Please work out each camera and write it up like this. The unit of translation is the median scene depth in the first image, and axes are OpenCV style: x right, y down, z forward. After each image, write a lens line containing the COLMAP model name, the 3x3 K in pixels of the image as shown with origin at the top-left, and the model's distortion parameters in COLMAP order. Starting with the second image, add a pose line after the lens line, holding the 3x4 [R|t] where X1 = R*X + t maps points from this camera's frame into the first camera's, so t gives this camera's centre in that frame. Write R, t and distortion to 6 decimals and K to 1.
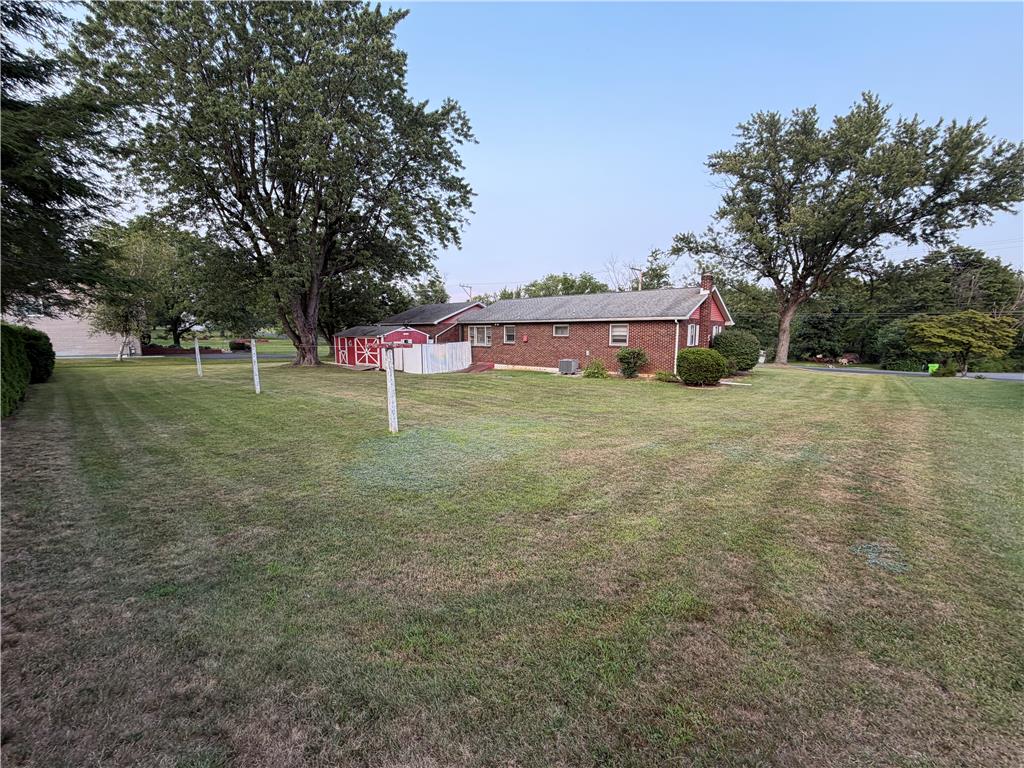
lens RADIAL K [[411.0, 0, 511.9], [0, 411.0, 384.0], [0, 0, 1]] dist [-0.001996, -0.000160]
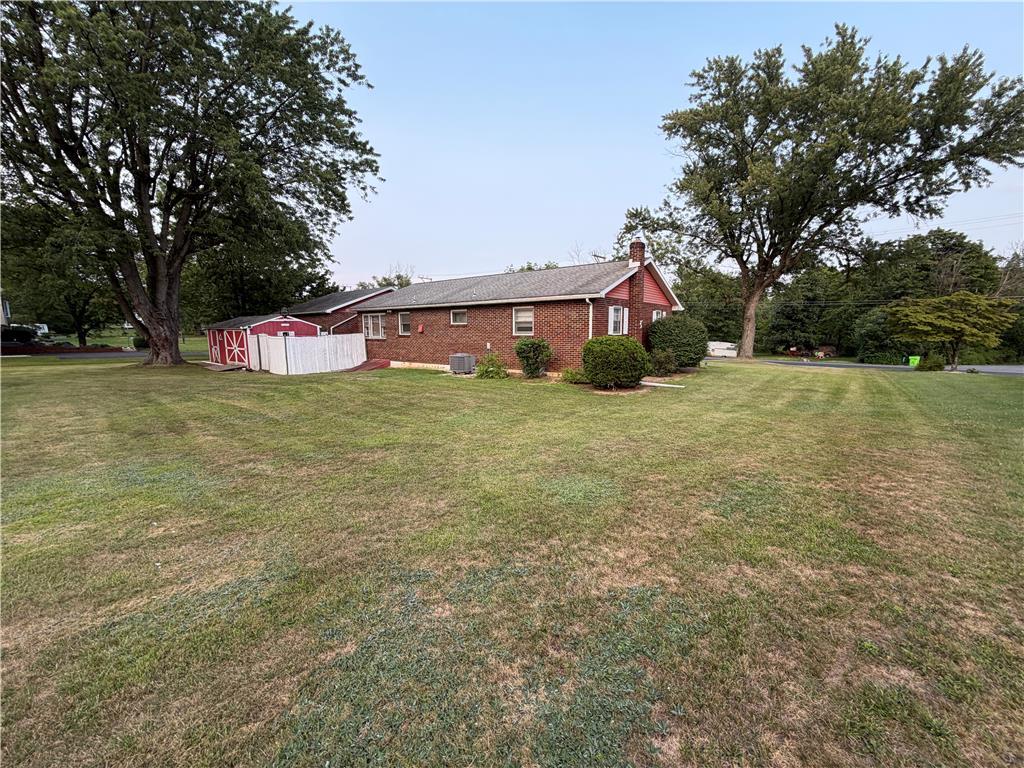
lens RADIAL K [[411.0, 0, 512.4], [0, 411.0, 384.3], [0, 0, 1]] dist [-0.001996, -0.000160]
pose [[0.999396, -0.011564, 0.032761, 0.160883], [0.011270, 0.999894, 0.009169, -0.007586], [-0.032863, -0.008794, 0.999421, 0.181040]]
